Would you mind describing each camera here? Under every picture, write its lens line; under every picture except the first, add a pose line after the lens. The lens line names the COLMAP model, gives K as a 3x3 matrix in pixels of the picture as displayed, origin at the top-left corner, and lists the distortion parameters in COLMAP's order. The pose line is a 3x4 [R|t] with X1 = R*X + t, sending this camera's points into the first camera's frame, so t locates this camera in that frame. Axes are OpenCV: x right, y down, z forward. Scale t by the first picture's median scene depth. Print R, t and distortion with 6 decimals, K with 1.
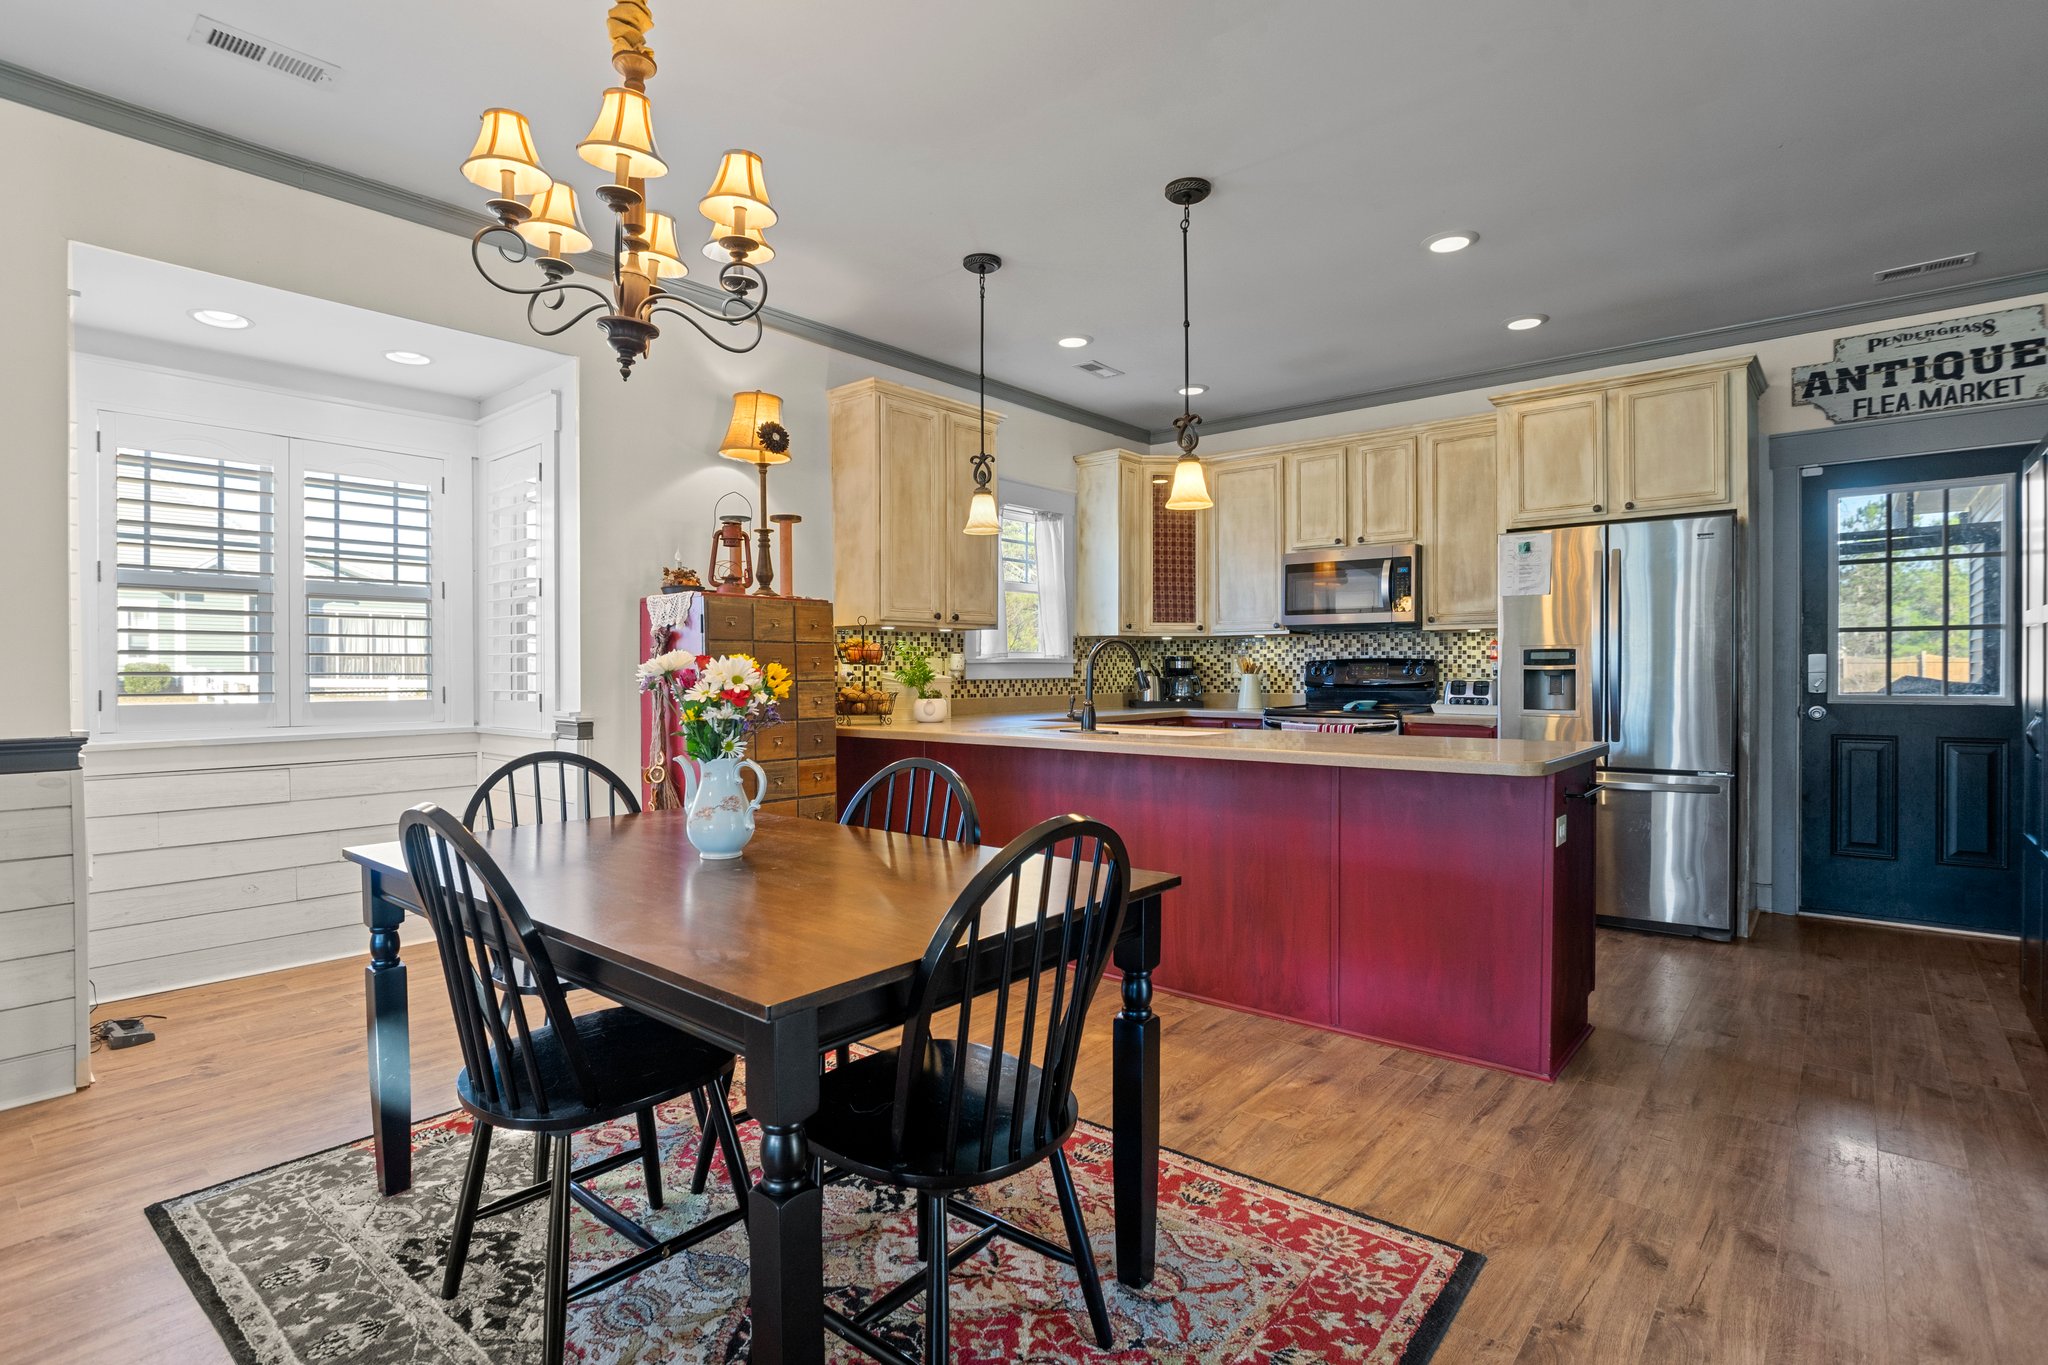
lens RADIAL K [[997.1, 0, 1024.0], [0, 997.1, 682.5], [0, 0, 1]] dist [-0.000115, 0.000540]
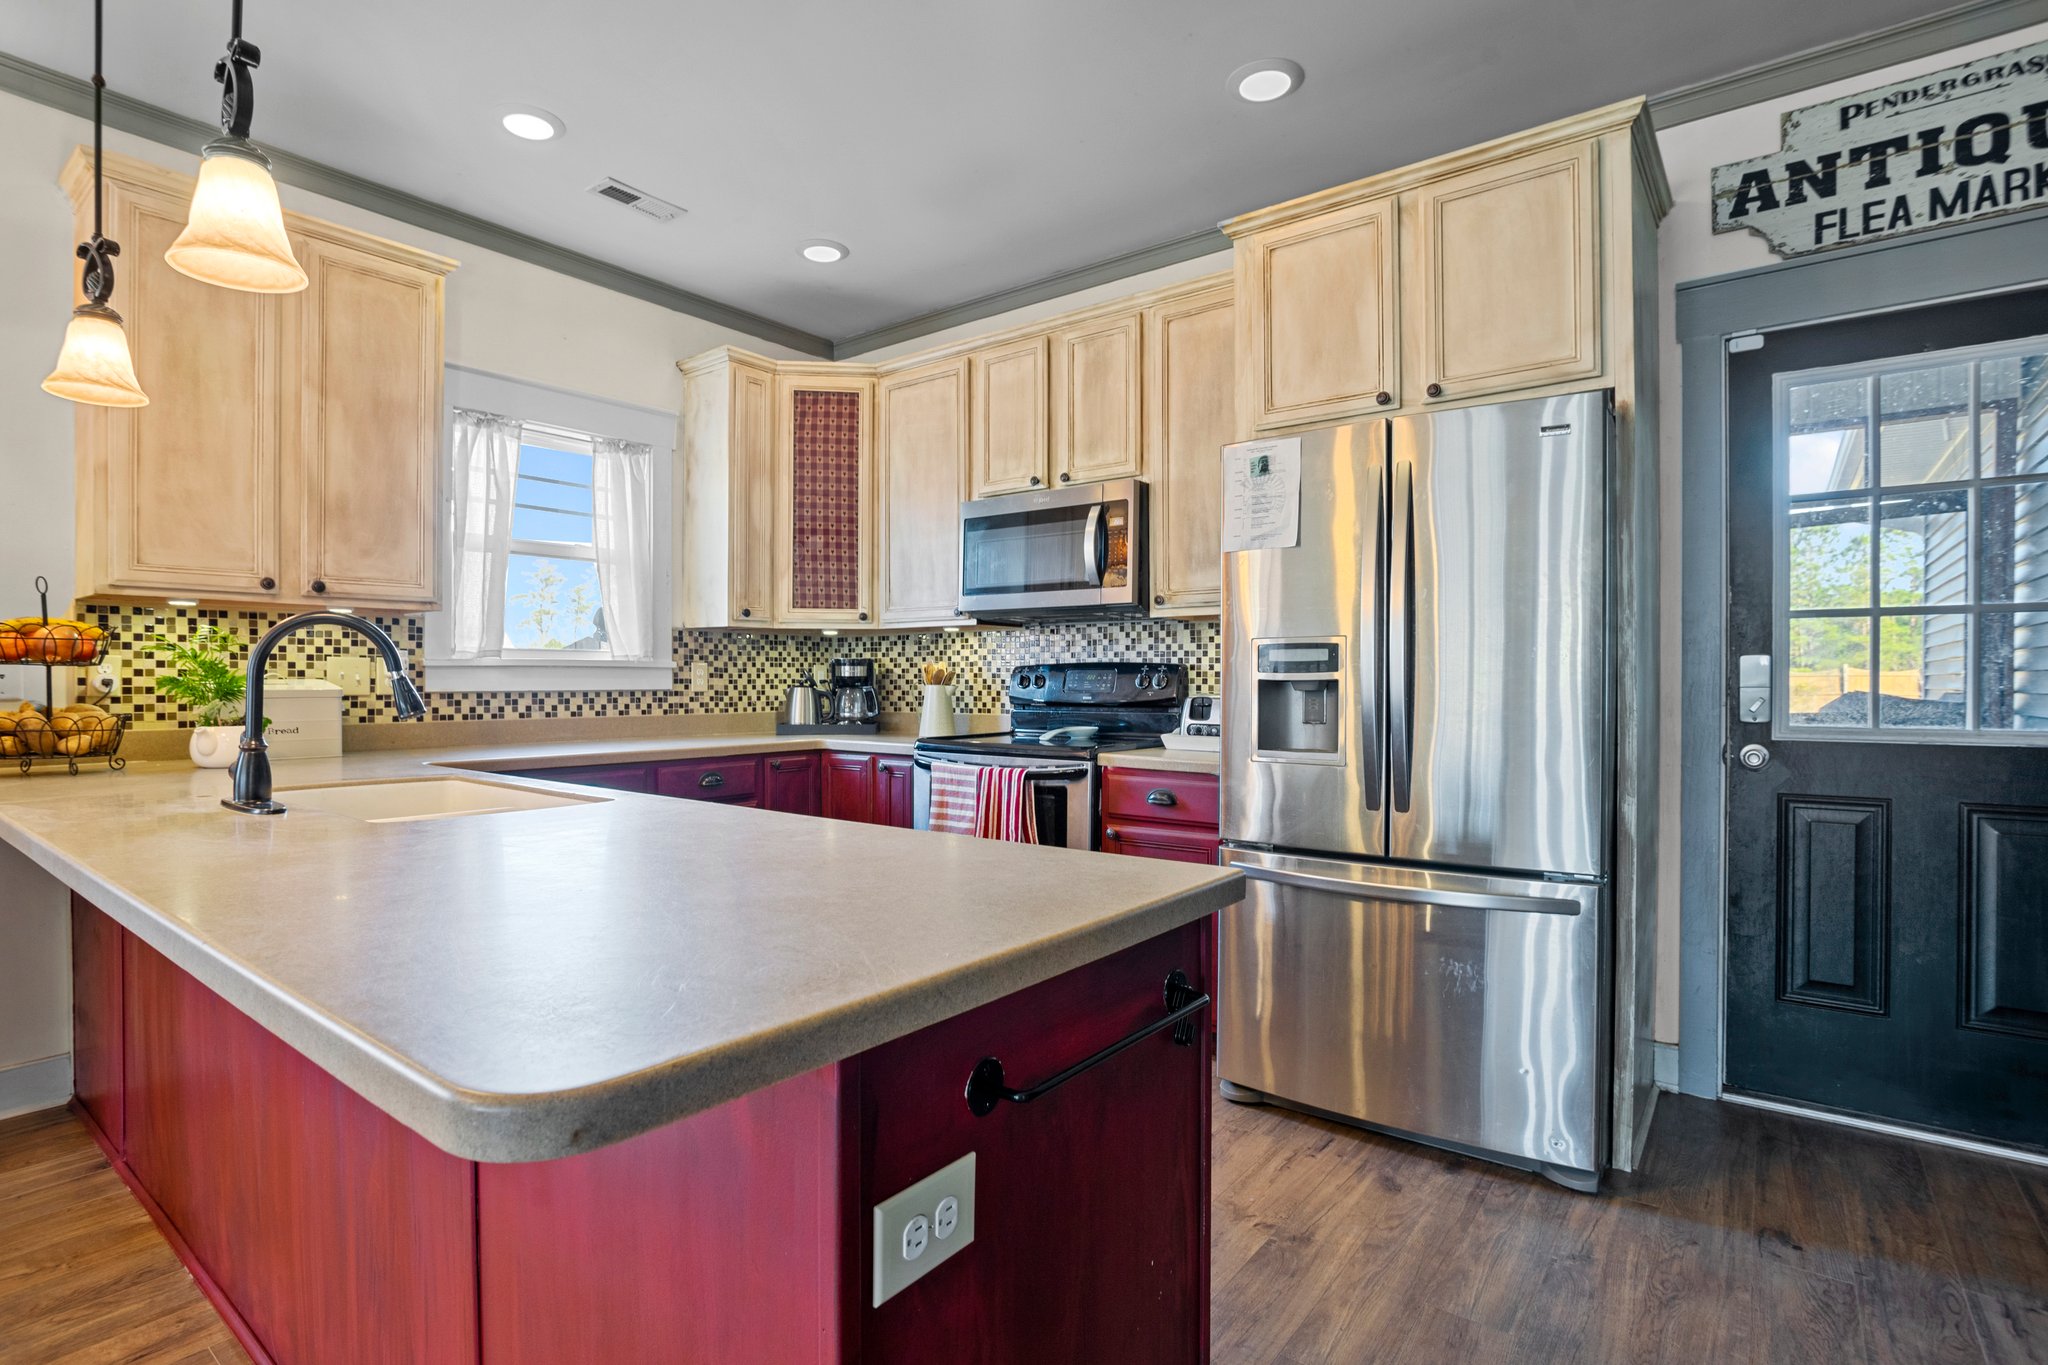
lens RADIAL K [[982.4, 0, 1013.4], [0, 982.4, 688.2], [0, 0, 1]] dist [-0.017461, 0.005165]
pose [[0.999495, 0.004191, 0.031492, 0.337431], [-0.004081, 0.999985, -0.003559, -0.005592], [-0.031507, 0.003429, 0.999498, 0.435562]]
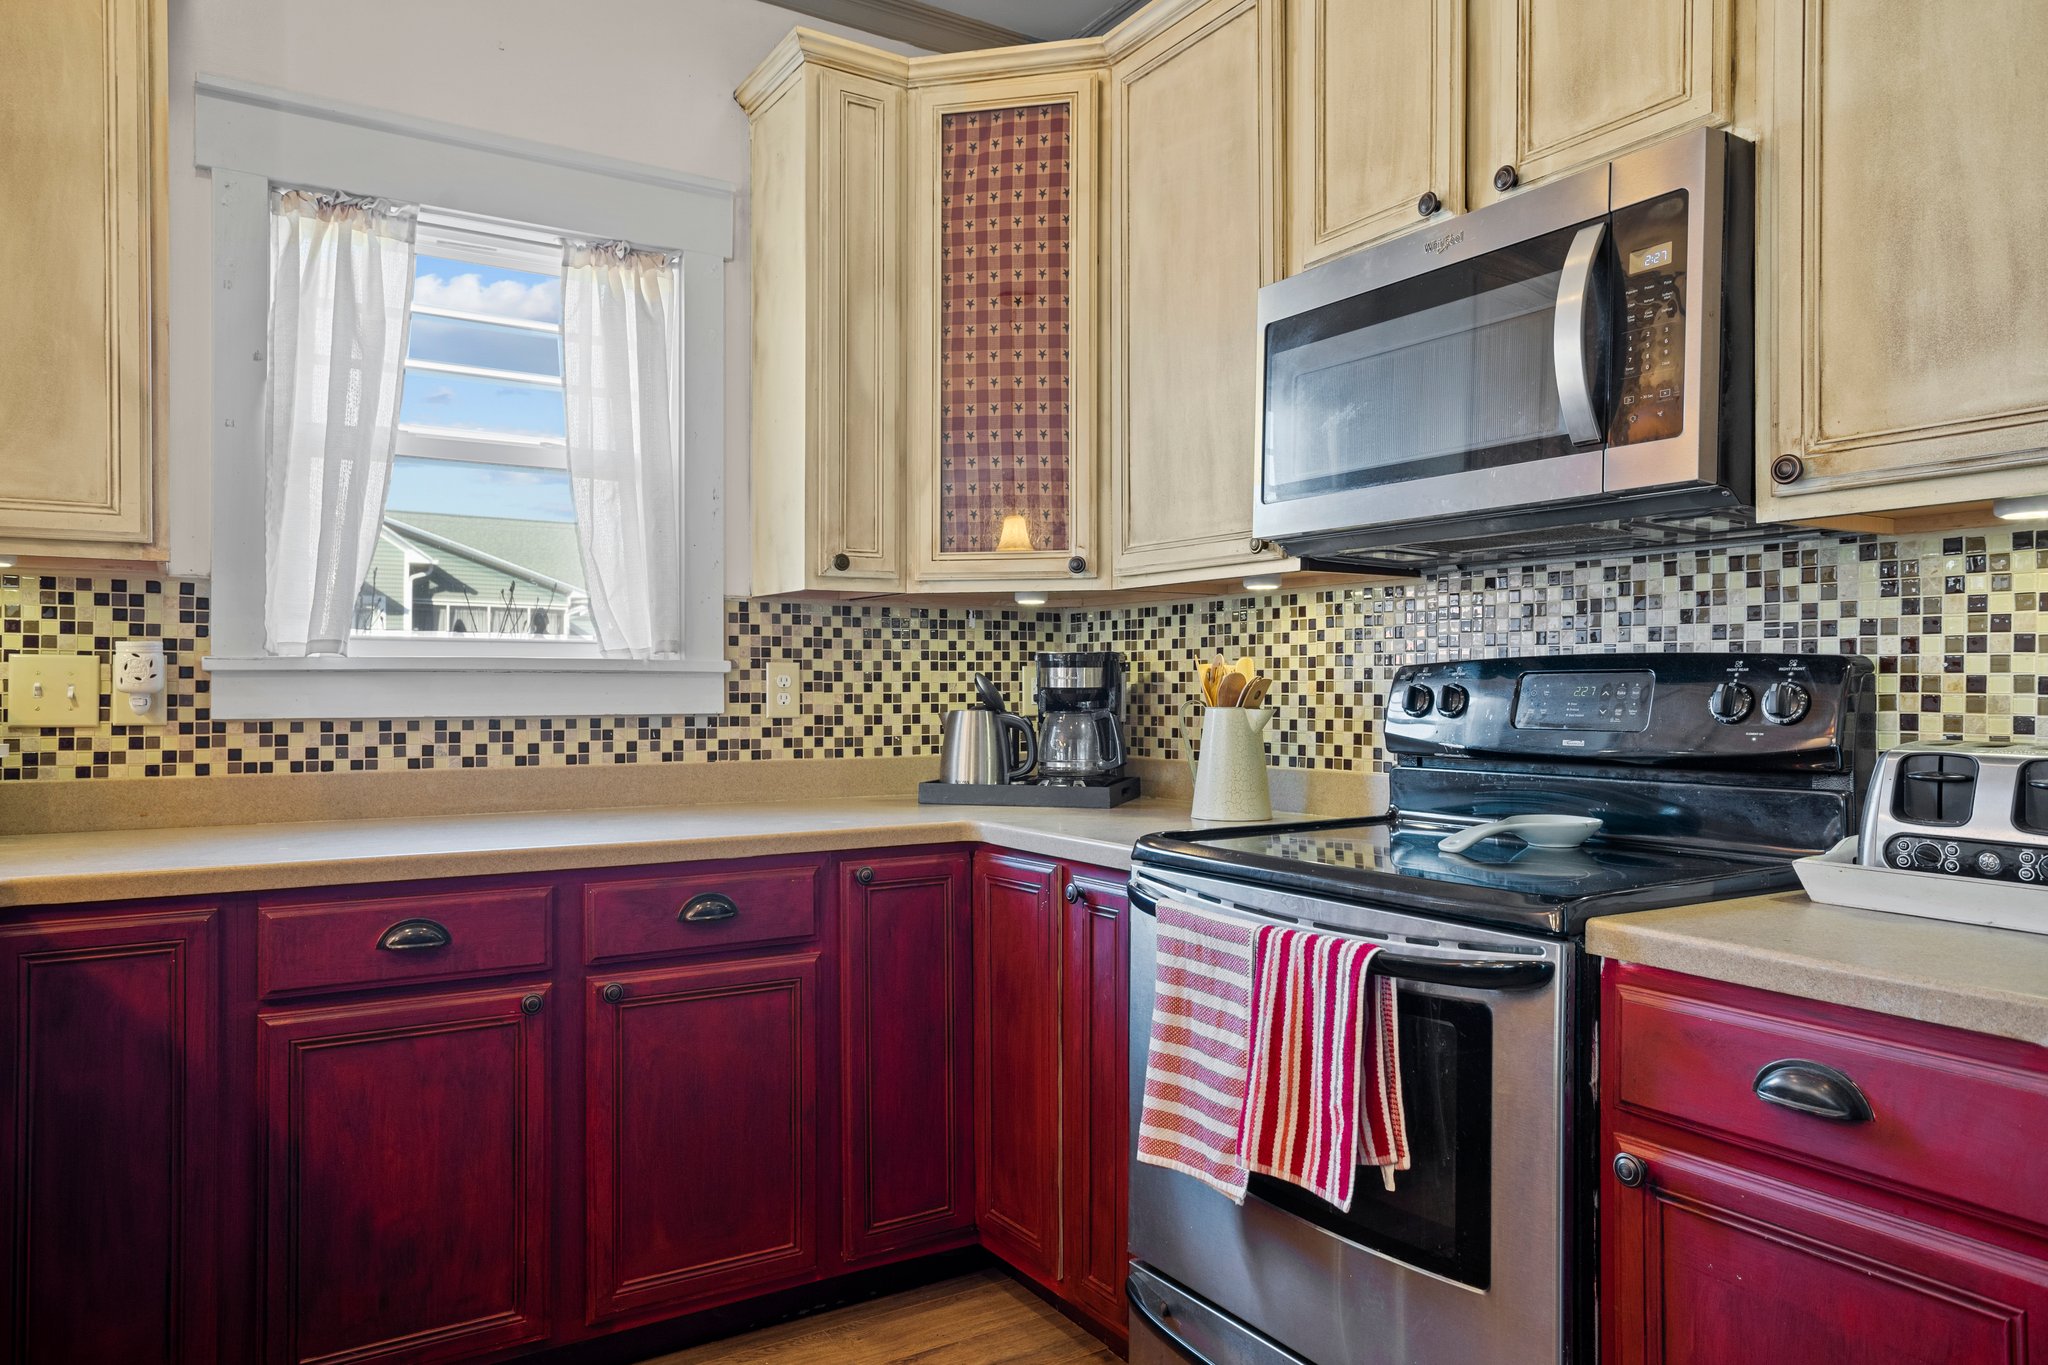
lens RADIAL K [[1317.0, 0, 1022.4], [0, 1317.0, 691.2], [0, 0, 1]] dist [-0.017274, 0.042568]
pose [[0.948010, 0.004884, -0.318203, 0.388483], [-0.007833, 0.999937, -0.007991, -0.012902], [0.318144, 0.010068, 0.947989, 0.769247]]
